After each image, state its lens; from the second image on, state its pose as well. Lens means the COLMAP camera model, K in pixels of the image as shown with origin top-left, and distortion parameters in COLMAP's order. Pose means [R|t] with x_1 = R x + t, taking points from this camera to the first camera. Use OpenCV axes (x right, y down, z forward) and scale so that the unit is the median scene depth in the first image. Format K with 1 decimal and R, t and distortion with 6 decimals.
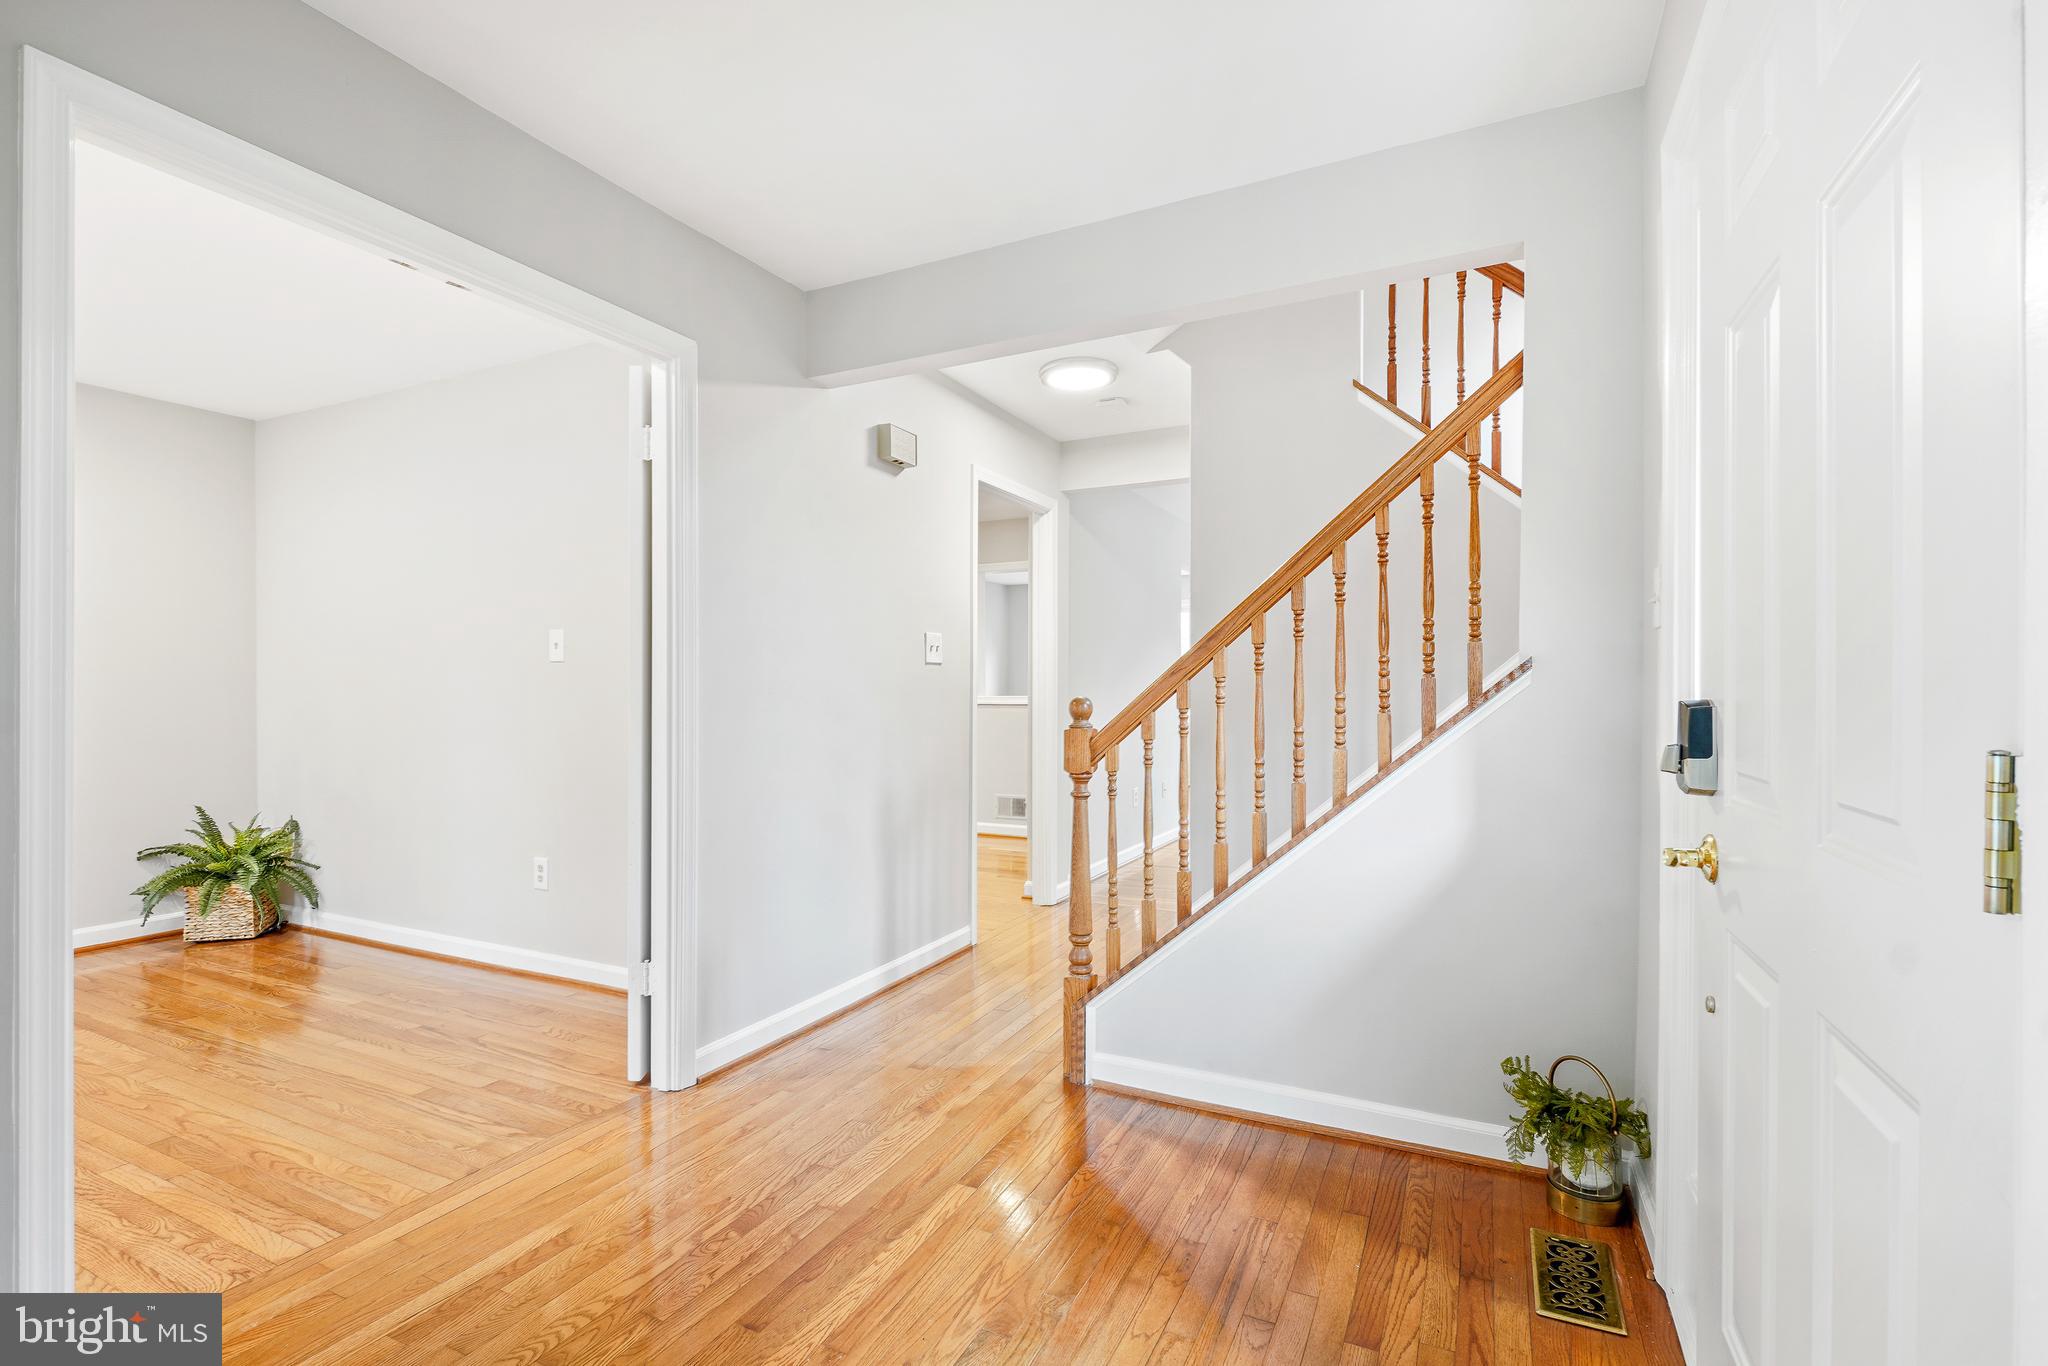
lens RADIAL K [[906.0, 0, 1029.7], [0, 906.0, 683.6], [0, 0, 1]] dist [-0.002842, -0.001041]
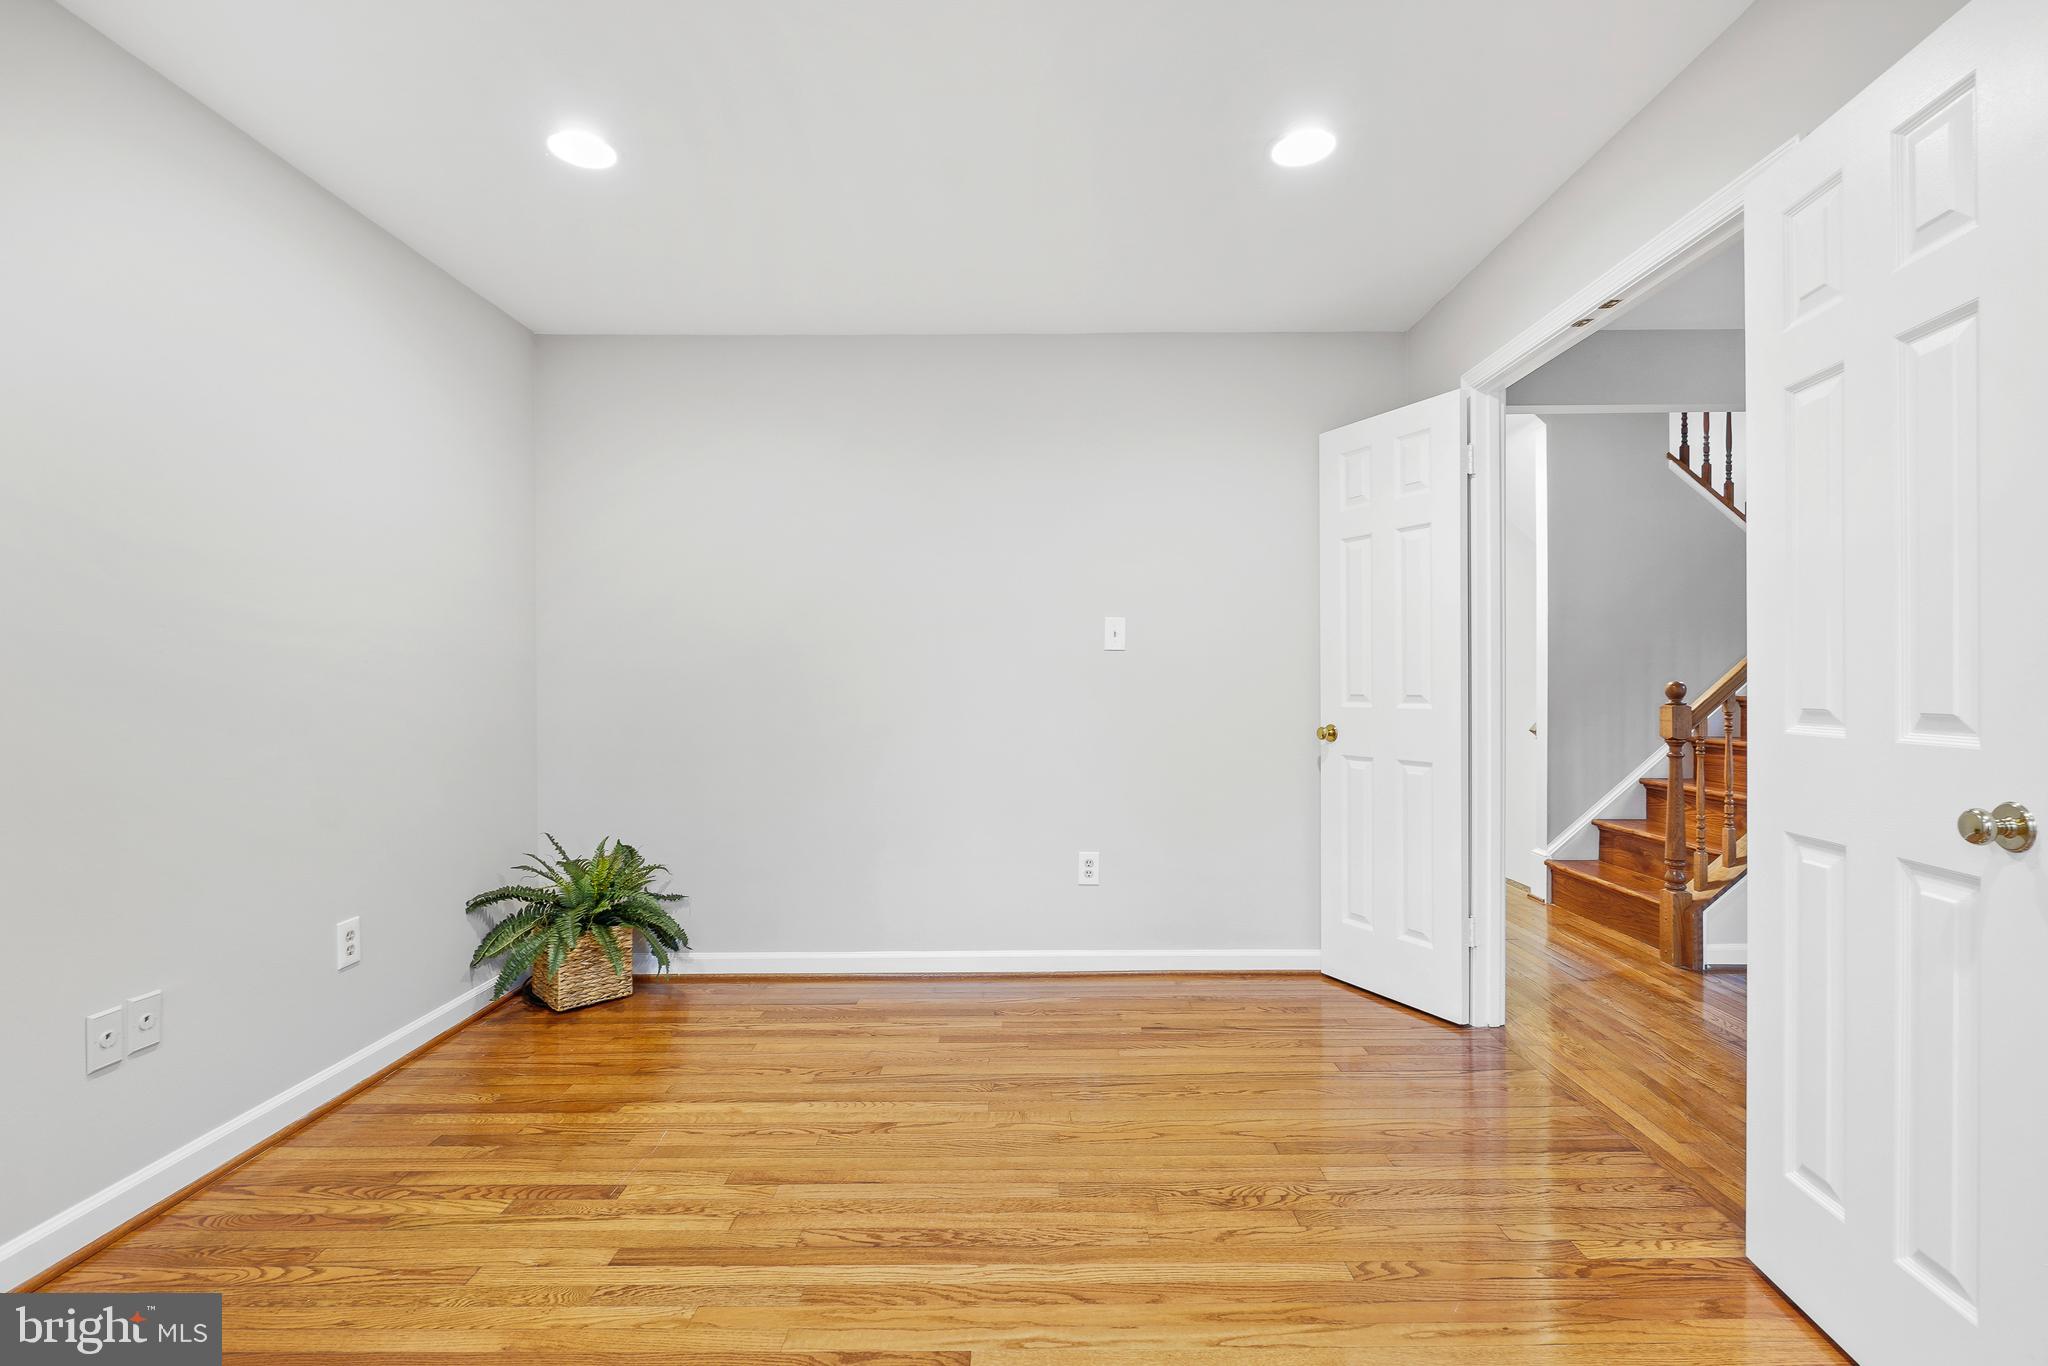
lens RADIAL K [[906.0, 0, 1014.6], [0, 906.0, 682.2], [0, 0, 1]] dist [-0.002842, -0.001041]
pose [[0.912374, -0.012069, 0.409180, -1.222469], [0.007254, 0.999885, 0.013319, -0.004253], [-0.409293, -0.009183, 0.912357, 0.180256]]
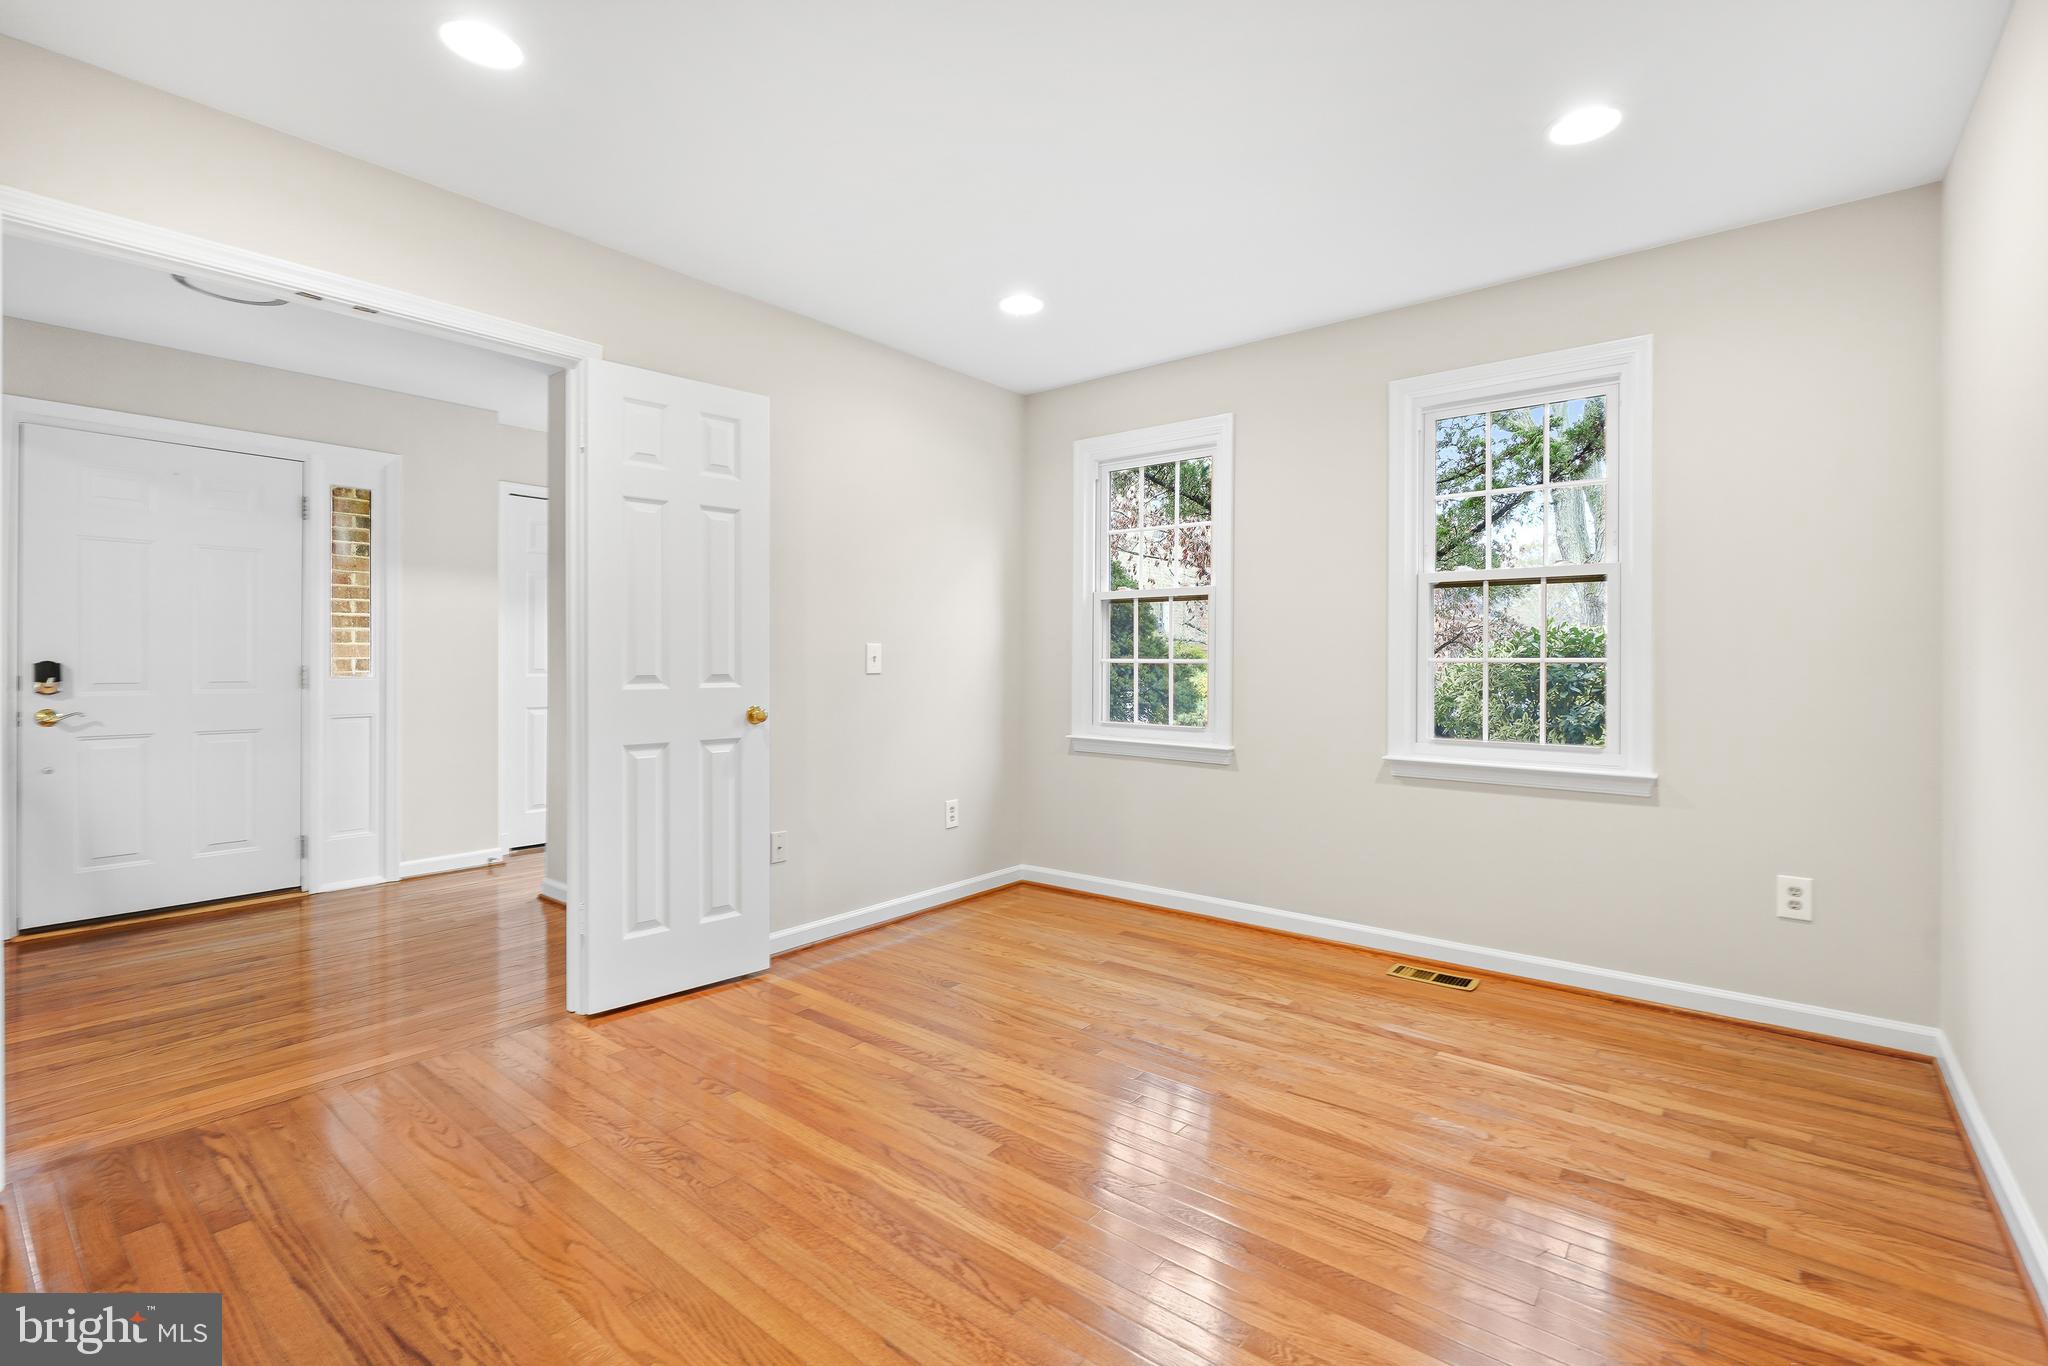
lens RADIAL K [[906.0, 0, 1070.4], [0, 906.0, 667.9], [0, 0, 1]] dist [-0.002842, -0.001041]
pose [[-0.978909, -0.007859, 0.204147, -1.241019], [-0.007854, 0.999969, 0.000838, 0.008621], [-0.204148, -0.000783, -0.978940, 1.328722]]
